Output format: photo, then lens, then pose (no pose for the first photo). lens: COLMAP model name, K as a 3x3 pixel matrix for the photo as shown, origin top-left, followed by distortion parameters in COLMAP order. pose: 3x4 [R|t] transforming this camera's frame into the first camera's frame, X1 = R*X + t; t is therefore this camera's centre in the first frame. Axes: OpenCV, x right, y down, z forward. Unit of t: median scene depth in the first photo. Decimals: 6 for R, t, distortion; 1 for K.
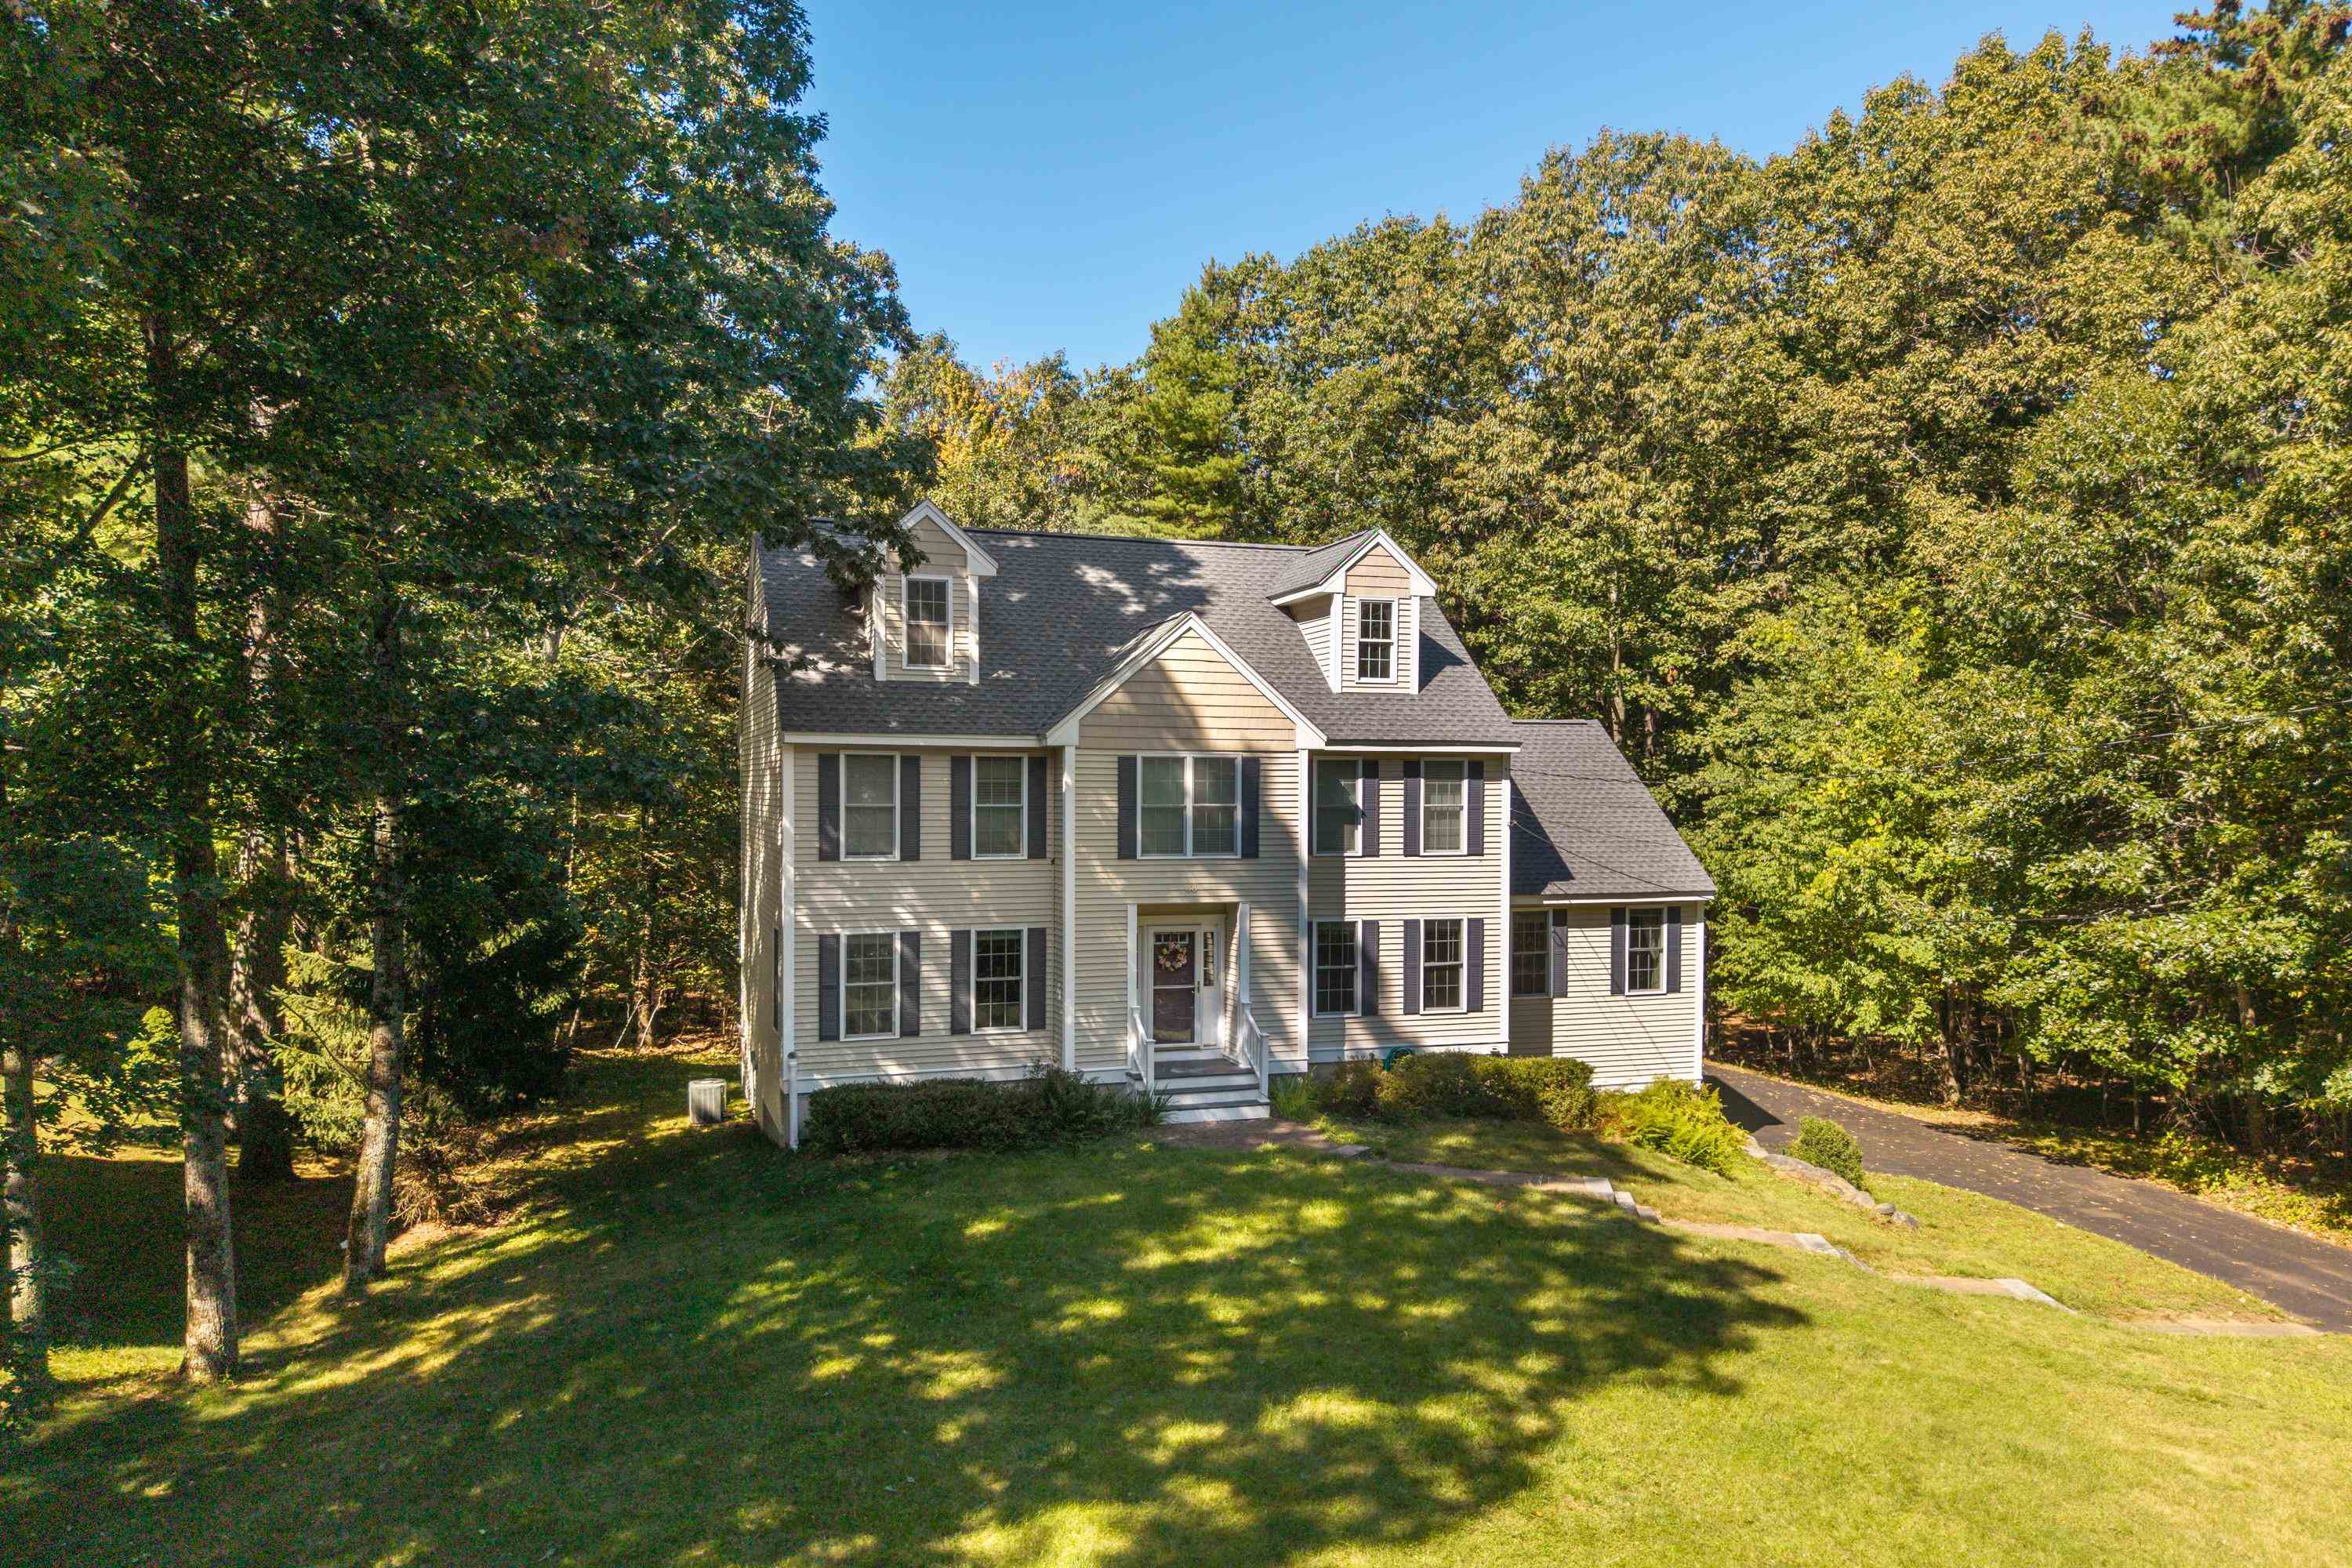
lens RADIAL K [[1715.2, 0, 1176.0], [0, 1715.2, 784.0], [0, 0, 1]] dist [0.034378, 0.000220]
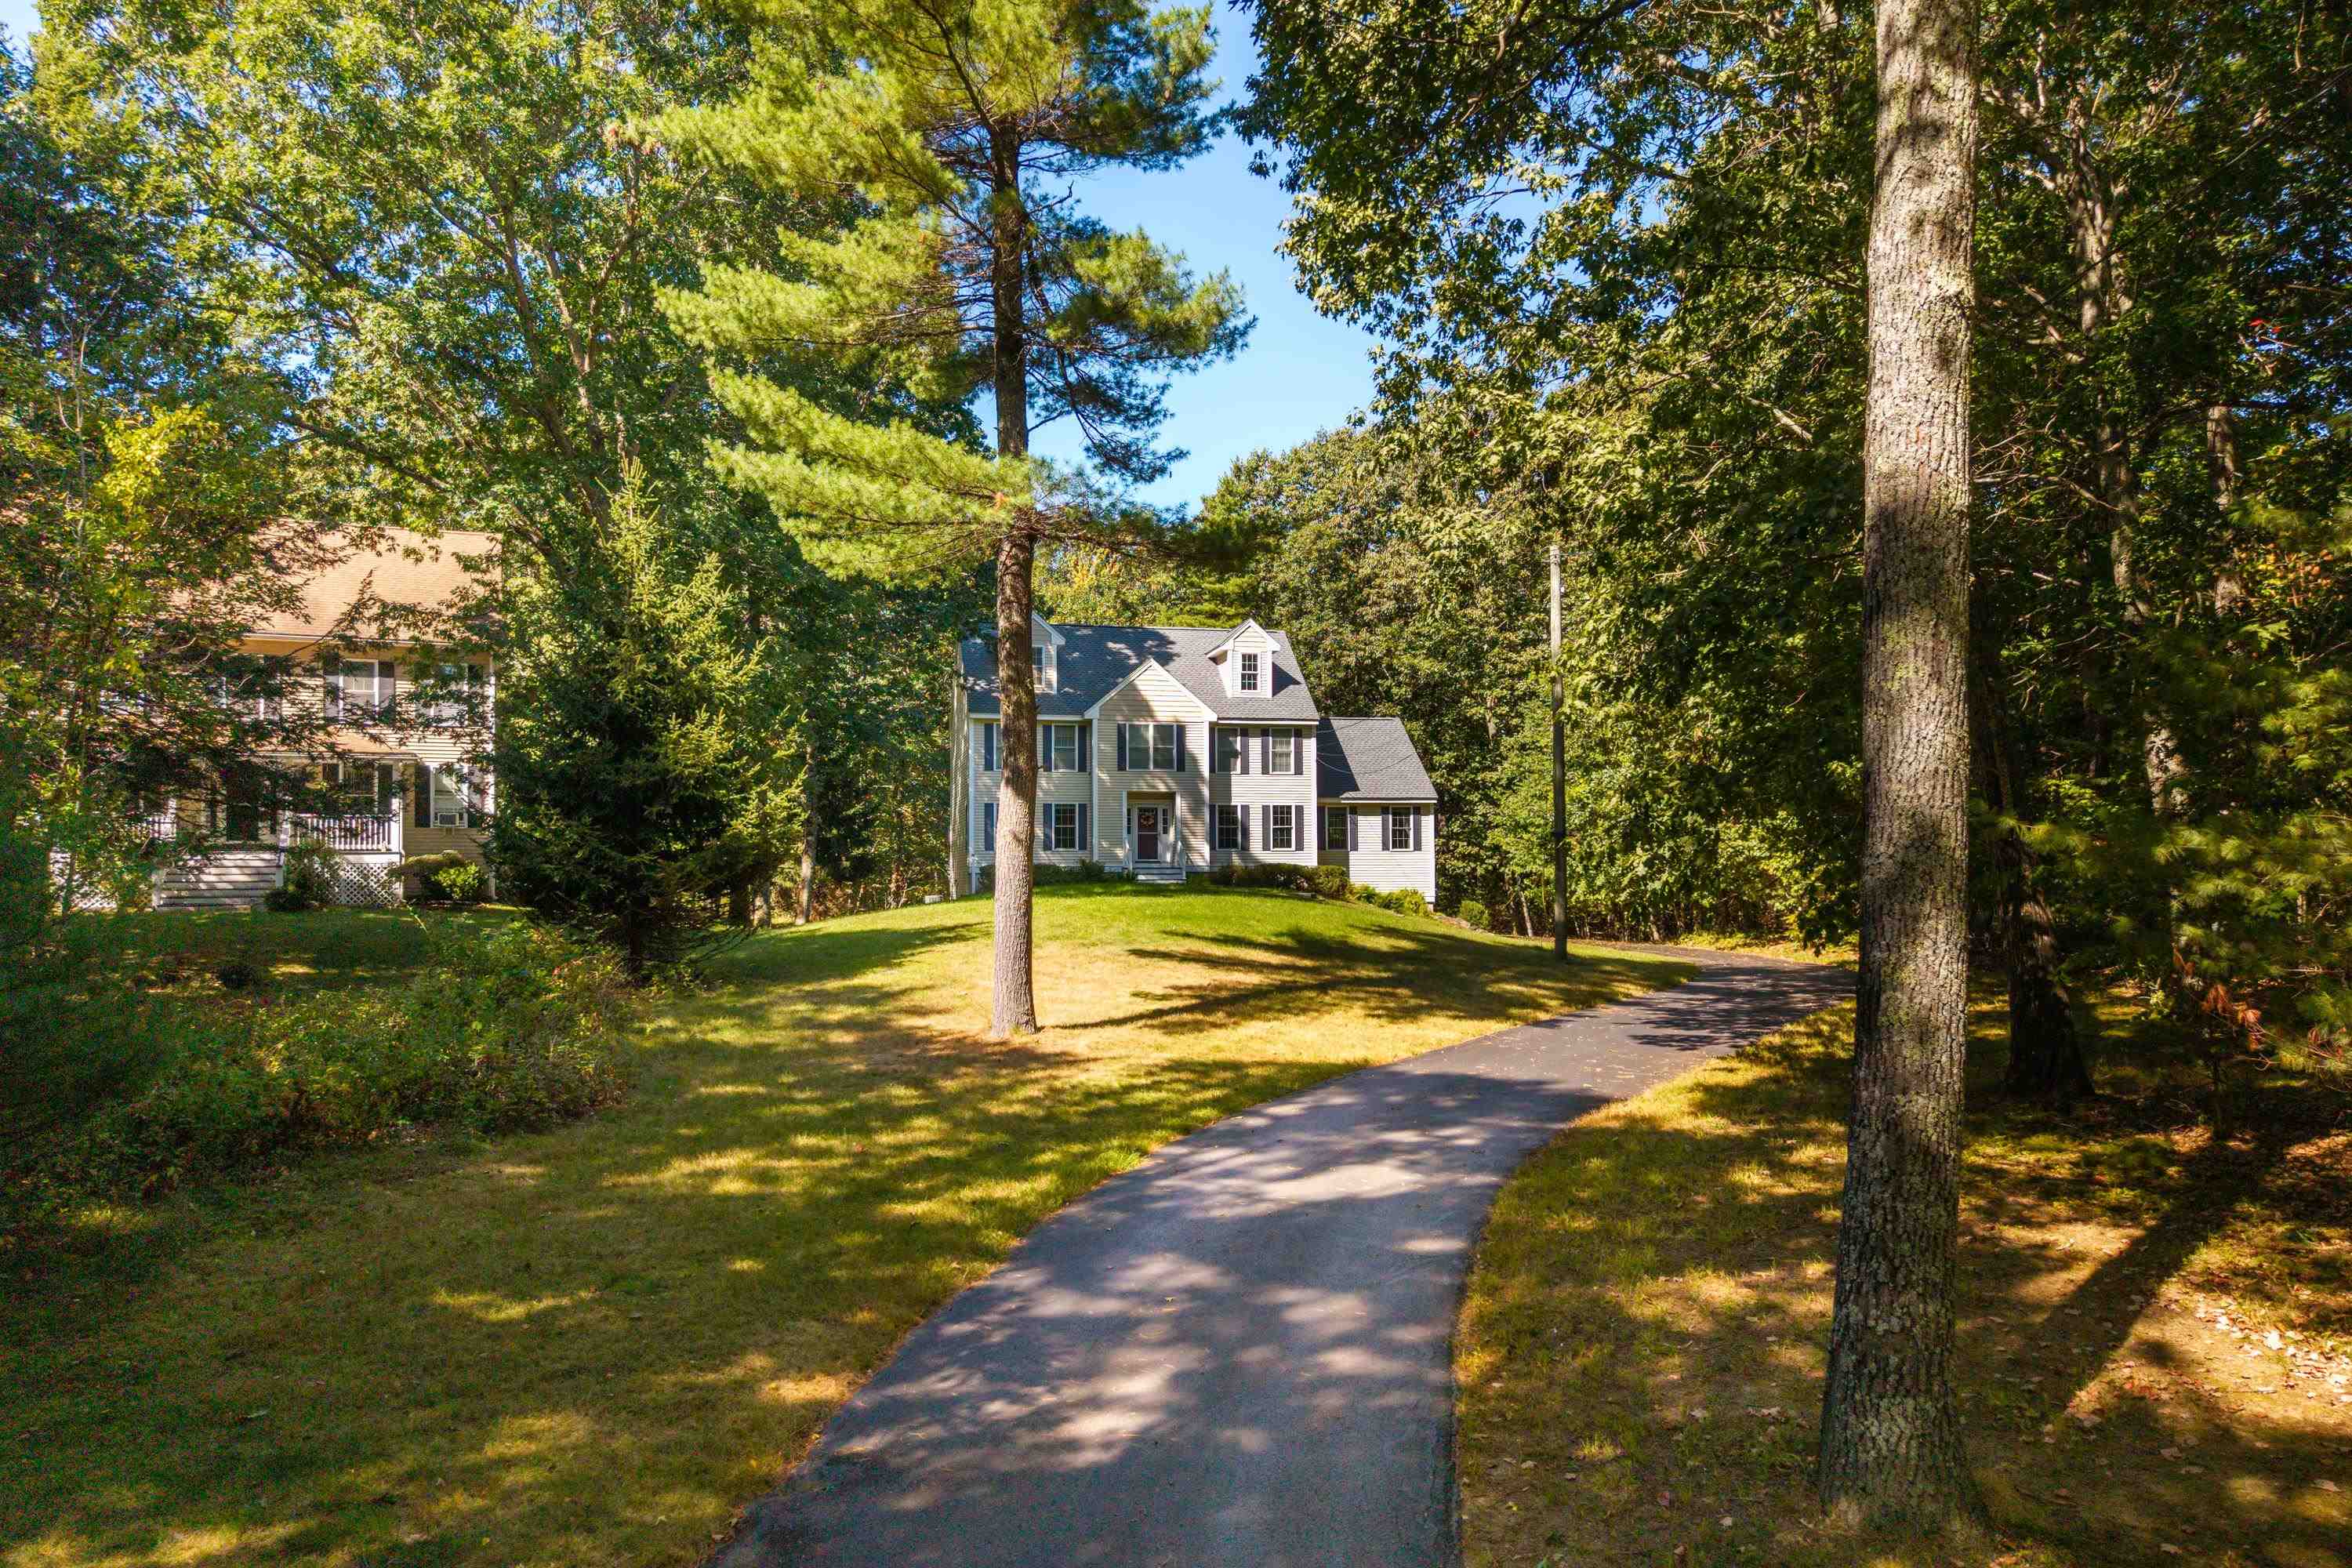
lens RADIAL K [[1715.2, 0, 1176.0], [0, 1715.2, 784.0], [0, 0, 1]] dist [0.034378, 0.000220]
pose [[0.992902, -0.016096, -0.117838, 0.278156], [0.009365, 0.998305, -0.057446, 0.174608], [0.118563, 0.055935, 0.991370, -1.090364]]
